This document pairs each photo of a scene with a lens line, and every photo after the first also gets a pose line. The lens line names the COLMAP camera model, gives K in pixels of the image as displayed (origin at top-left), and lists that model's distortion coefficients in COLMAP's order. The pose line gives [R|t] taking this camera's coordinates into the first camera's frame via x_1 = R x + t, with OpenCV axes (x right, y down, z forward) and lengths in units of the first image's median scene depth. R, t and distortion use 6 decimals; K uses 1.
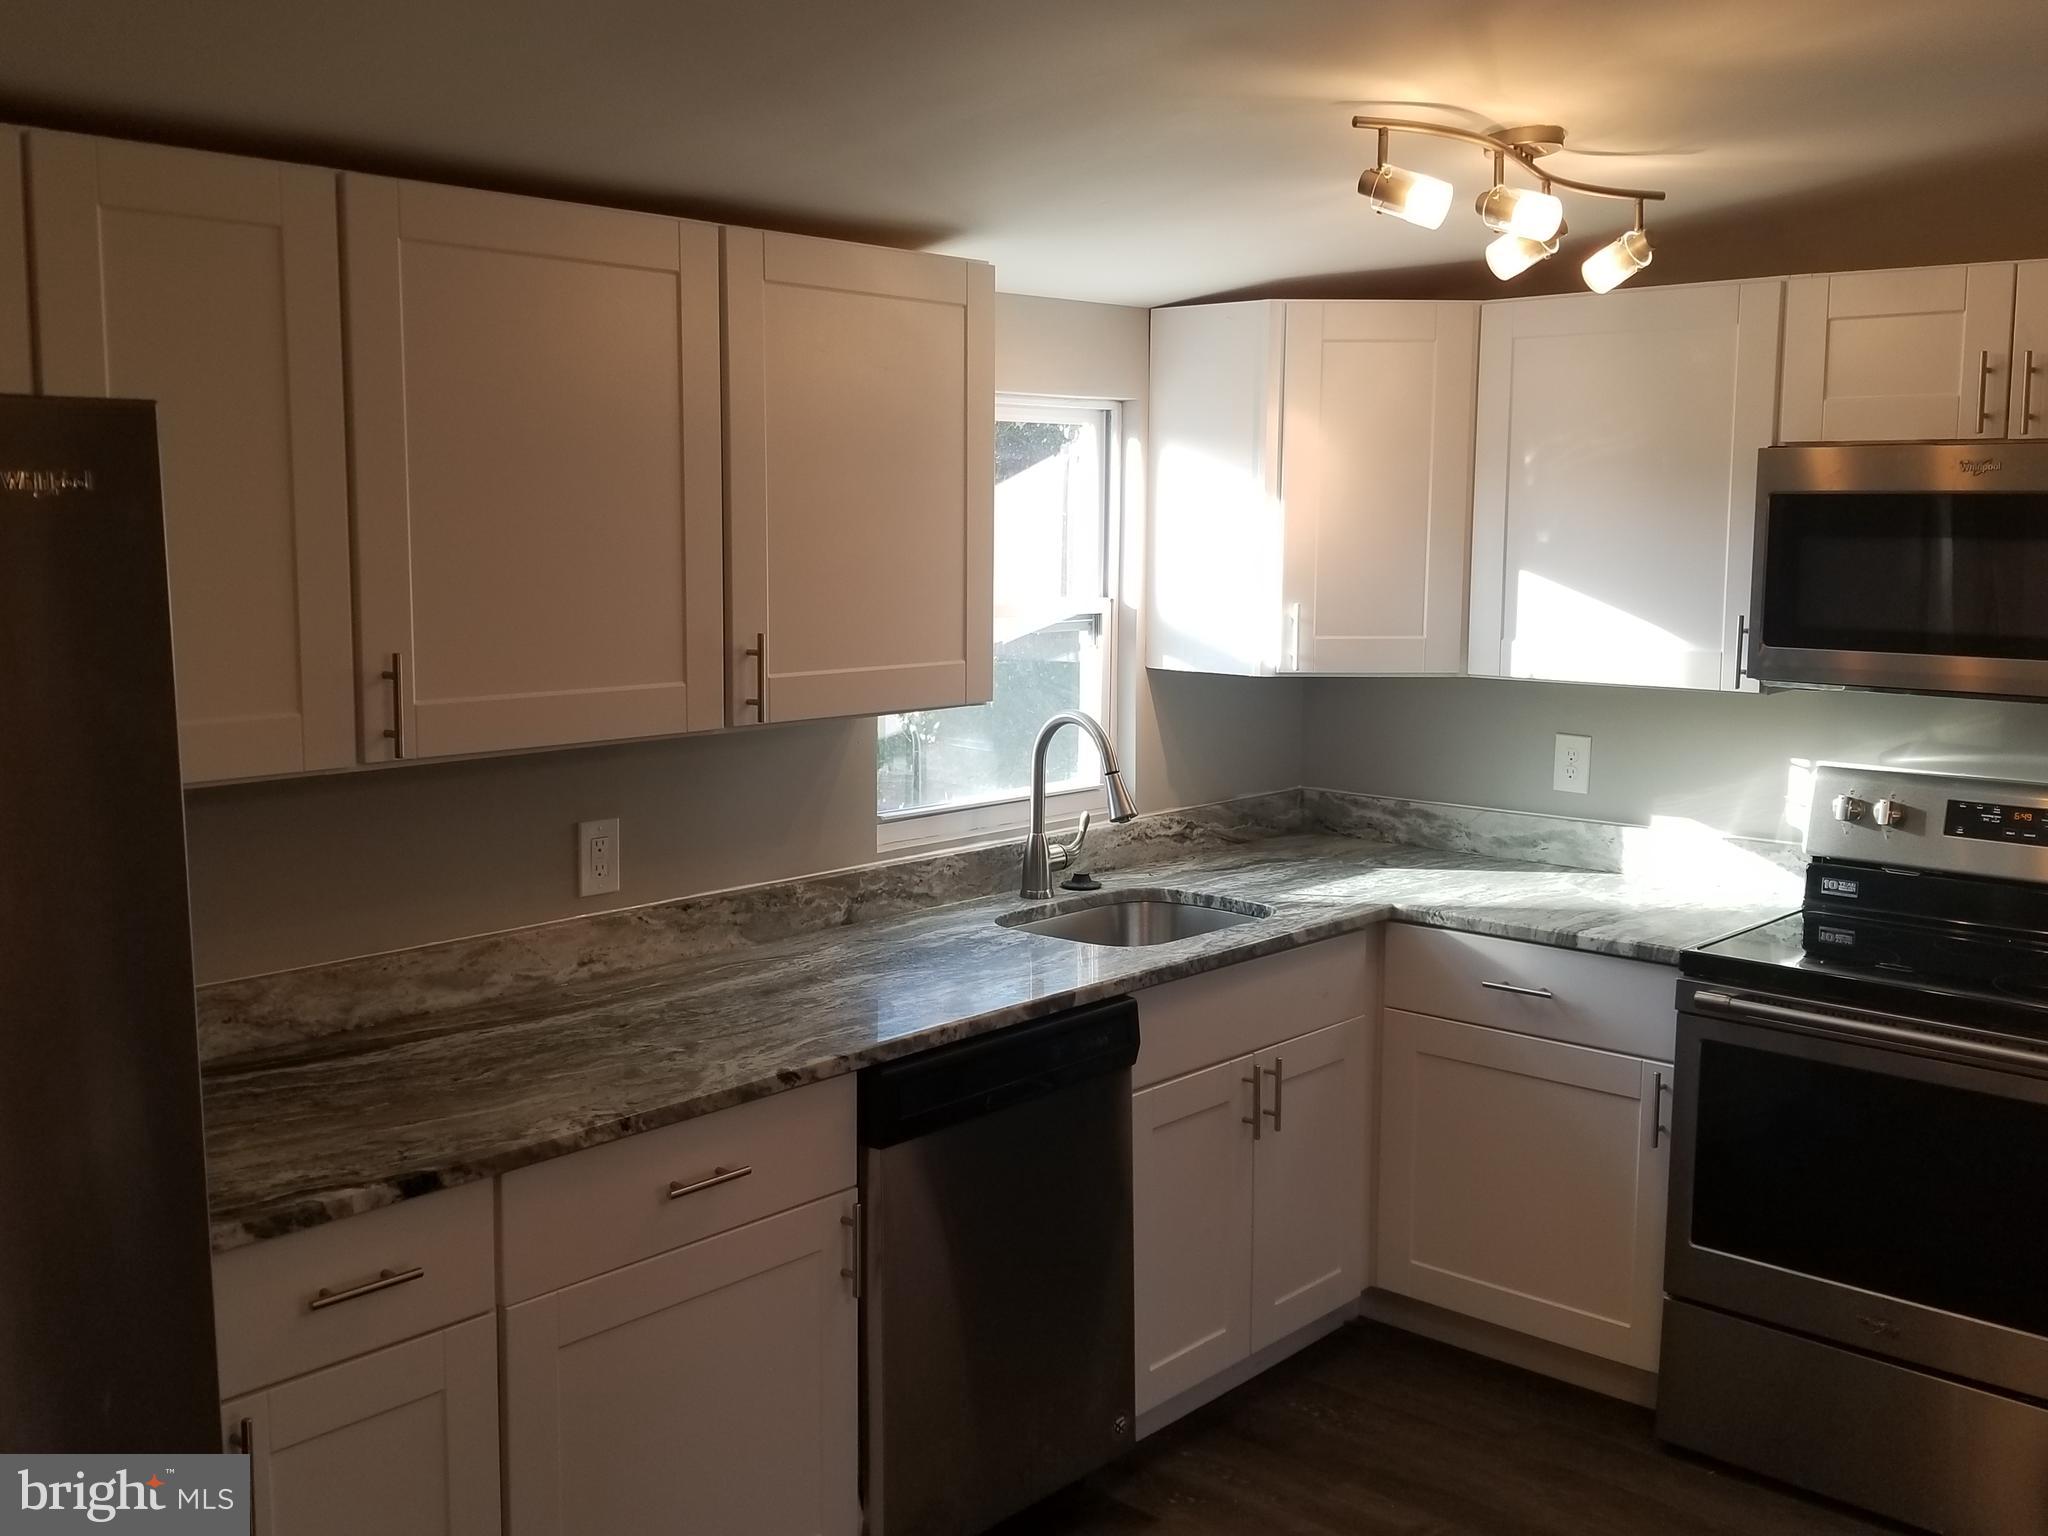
lens RADIAL K [[1943.8, 0, 1004.2], [0, 1943.8, 749.3], [0, 0, 1]] dist [0.141141, -0.291916]
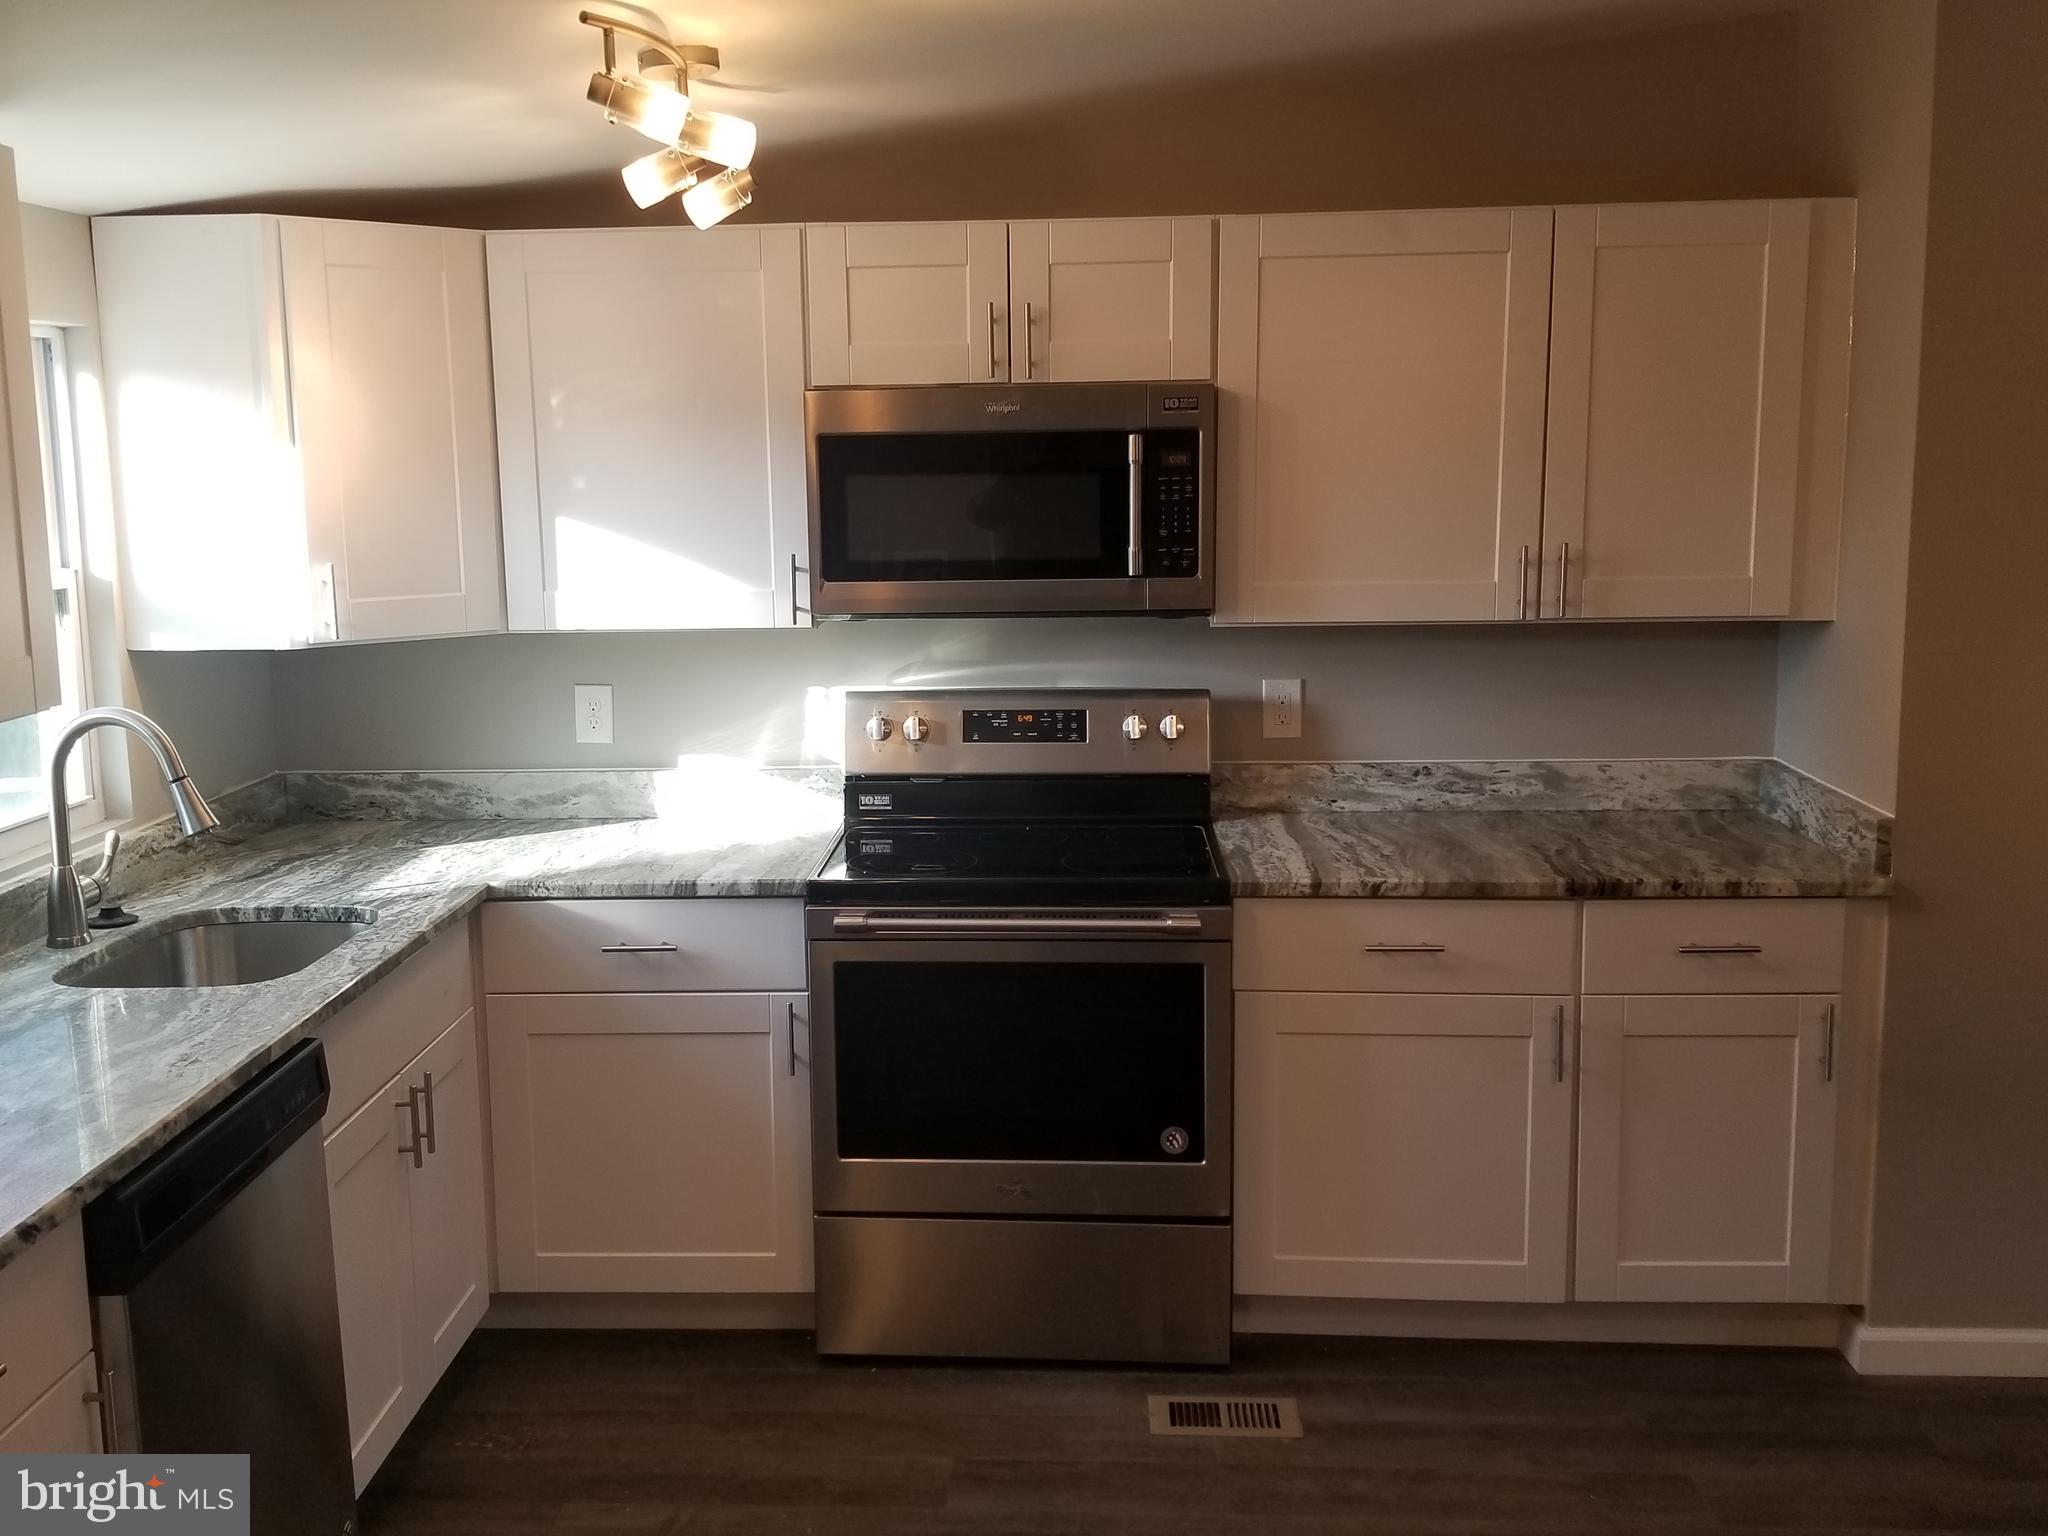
lens RADIAL K [[1940.9, 0, 941.6], [0, 1940.9, 747.1], [0, 0, 1]] dist [0.107503, -0.206452]
pose [[0.782947, -0.111691, 0.611979, -0.206061], [0.097313, 0.993629, 0.056845, -0.017539], [-0.614430, 0.015047, 0.788828, 0.148243]]
